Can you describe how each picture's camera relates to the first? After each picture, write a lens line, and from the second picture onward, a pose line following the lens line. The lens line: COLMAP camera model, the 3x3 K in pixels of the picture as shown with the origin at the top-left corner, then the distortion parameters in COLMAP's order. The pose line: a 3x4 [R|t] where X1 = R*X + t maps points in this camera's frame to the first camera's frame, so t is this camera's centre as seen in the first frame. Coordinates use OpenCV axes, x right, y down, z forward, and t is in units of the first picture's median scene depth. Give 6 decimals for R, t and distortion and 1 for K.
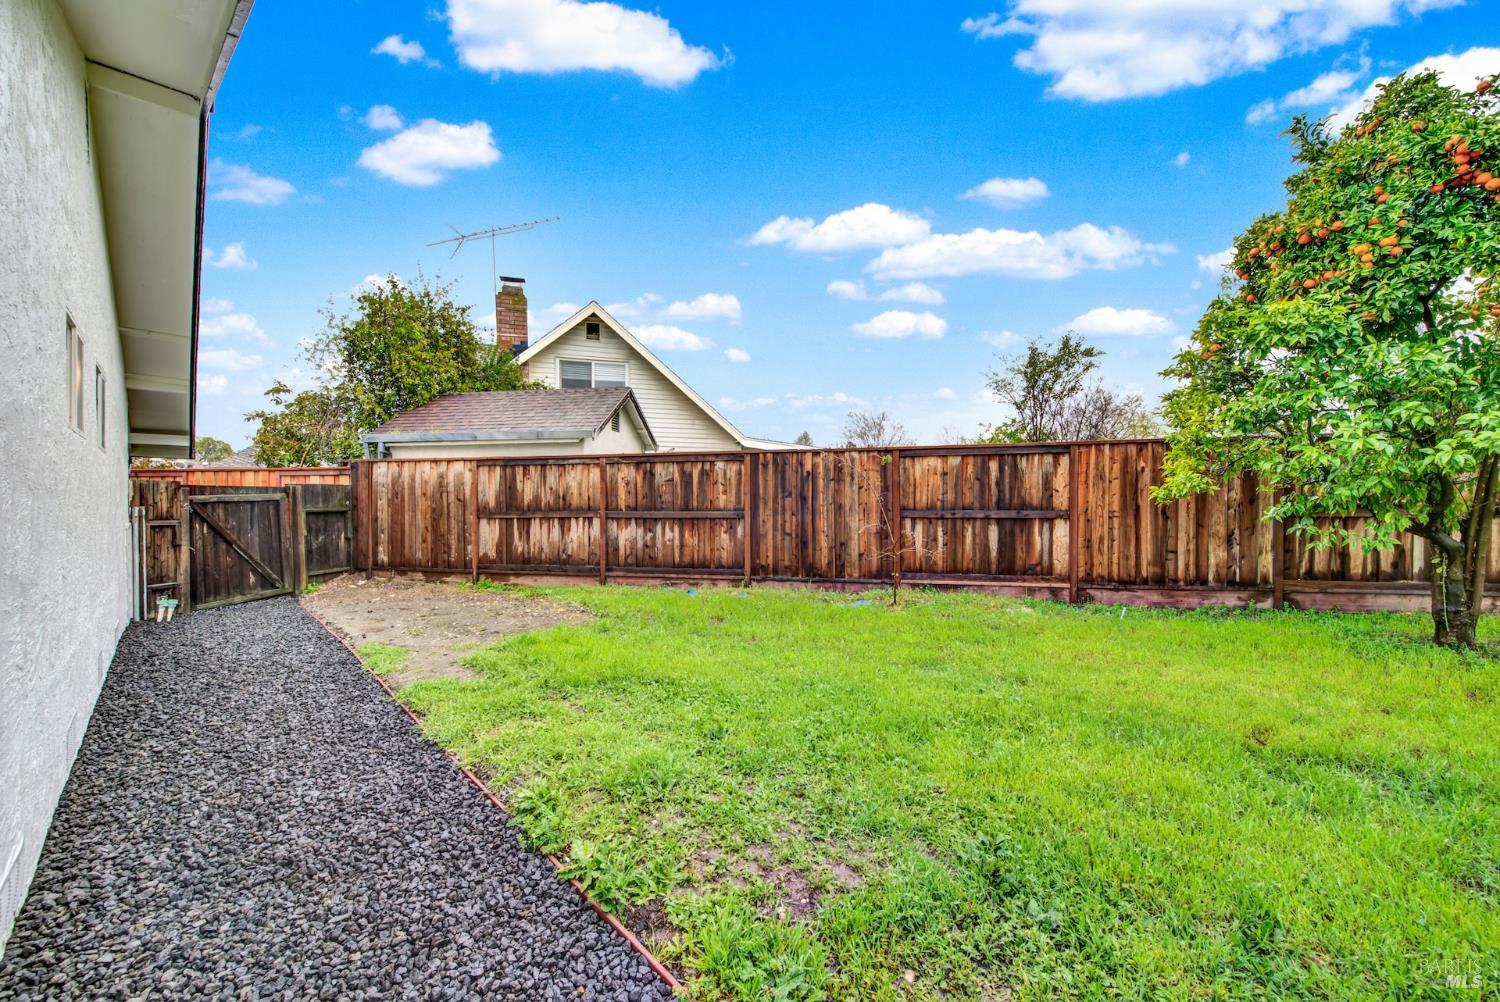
lens RADIAL K [[611.9, 0, 760.1], [0, 611.9, 508.9], [0, 0, 1]] dist [0.002232, -0.002452]
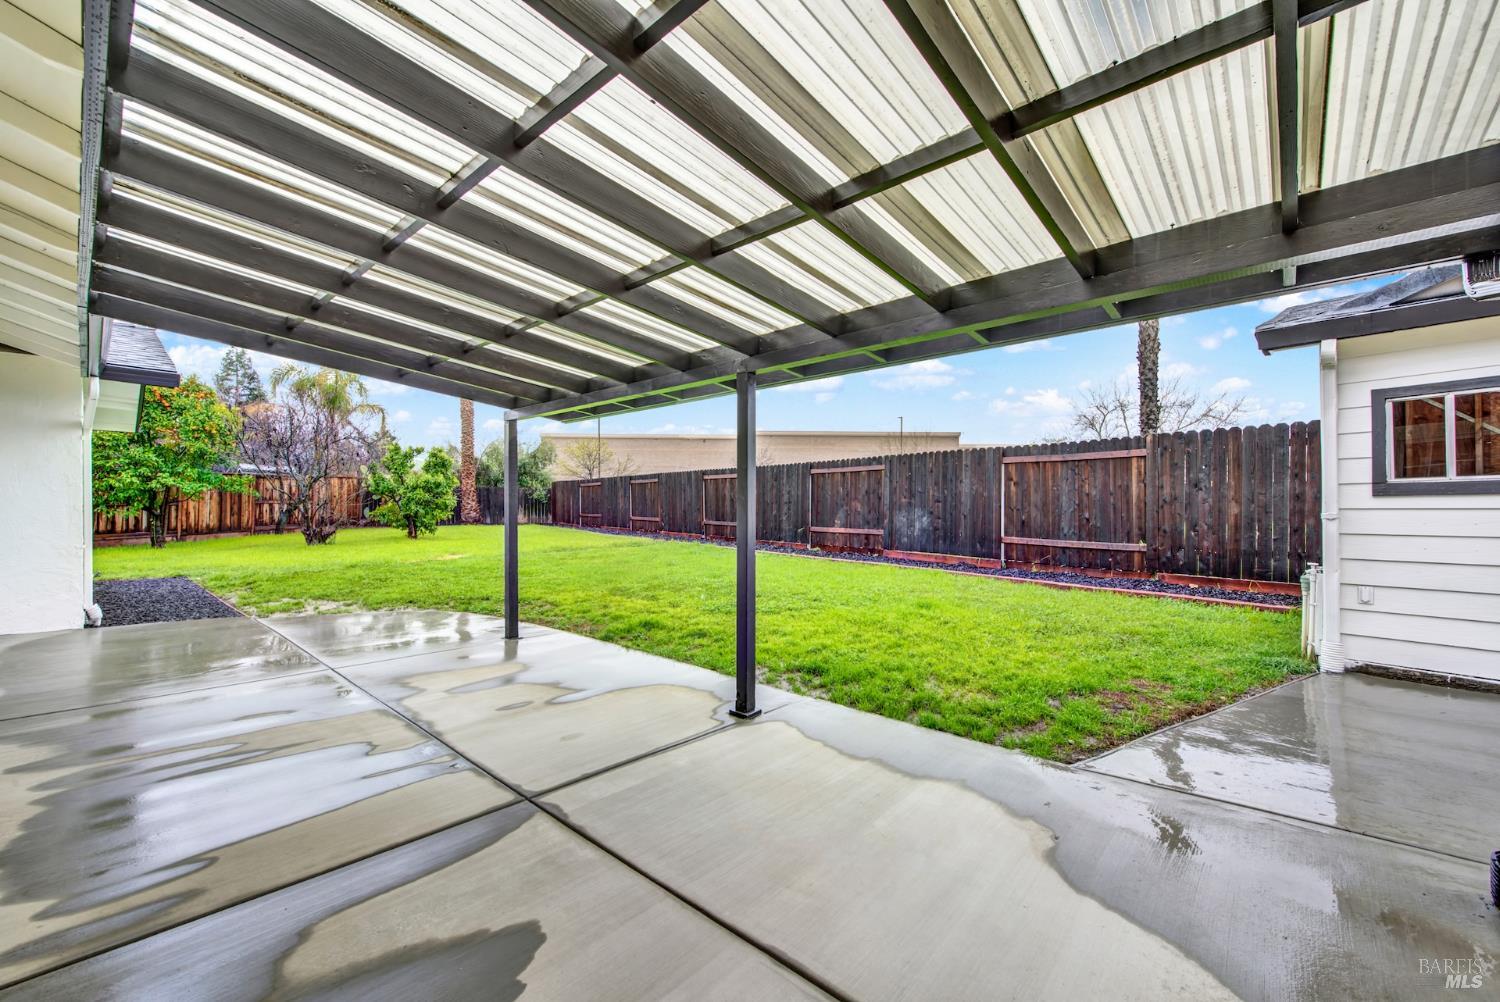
lens RADIAL K [[611.9, 0, 748.8], [0, 611.9, 500.2], [0, 0, 1]] dist [0.002232, -0.002452]
pose [[-0.039238, 0.004445, 0.999220, -1.618051], [0.008034, 0.999959, -0.004133, 0.025095], [-0.999198, 0.007866, -0.039272, -1.458792]]
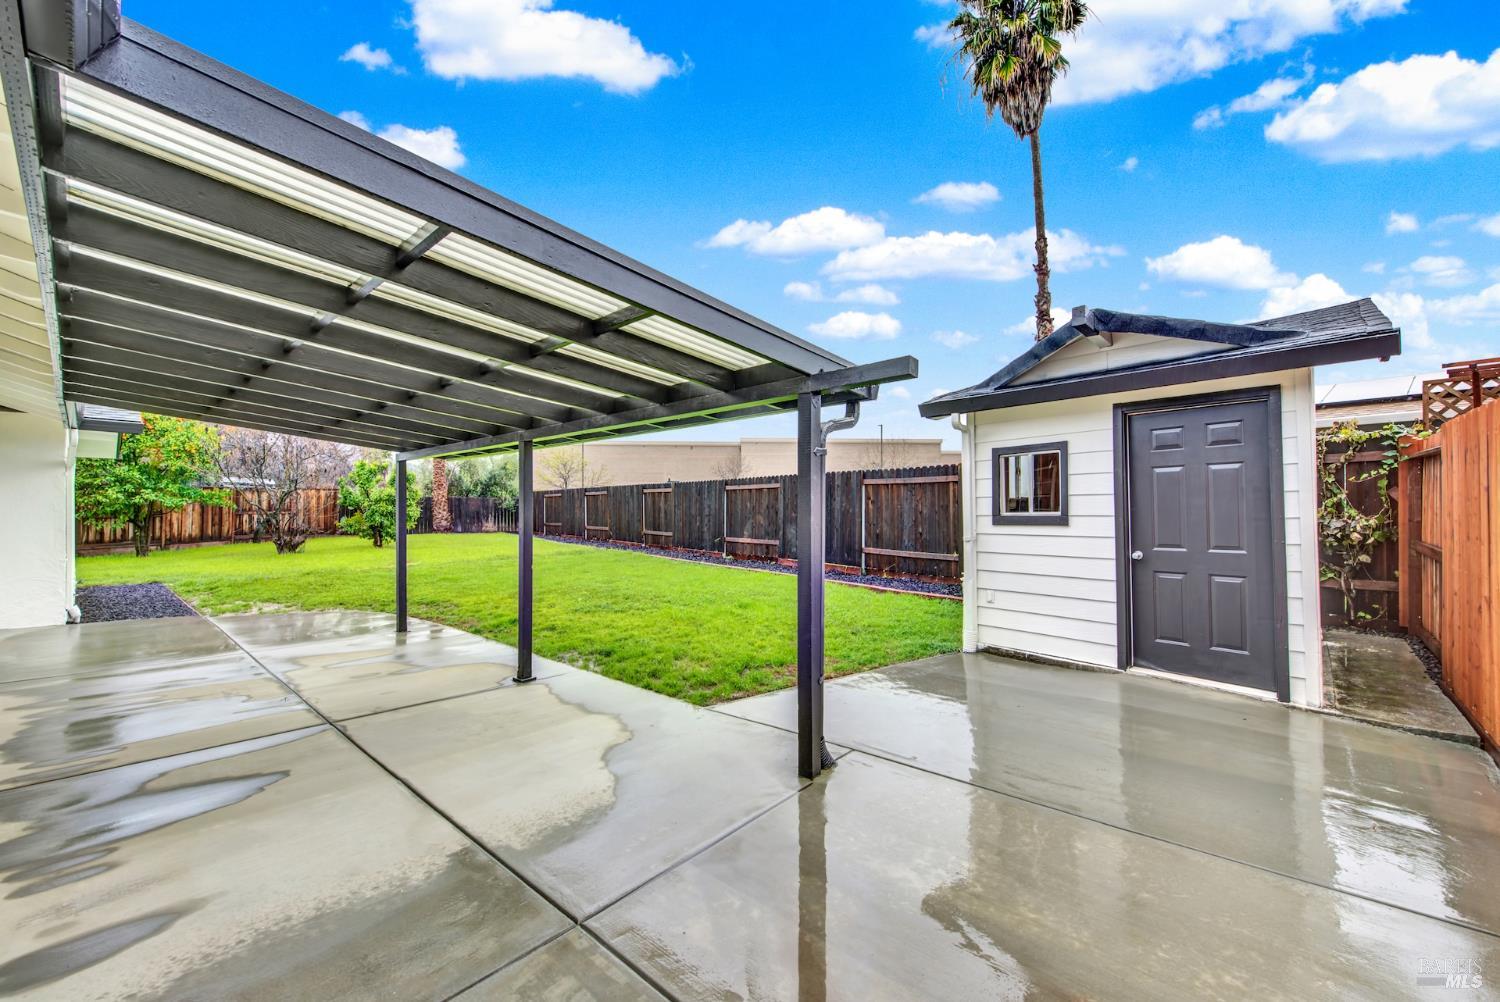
lens RADIAL K [[611.9, 0, 751.7], [0, 611.9, 500.5], [0, 0, 1]] dist [0.002232, -0.002452]
pose [[-0.043074, 0.010784, 0.999014, -1.899048], [0.009059, 0.999905, -0.010403, -0.008328], [-0.999031, 0.008602, -0.043167, -1.770720]]
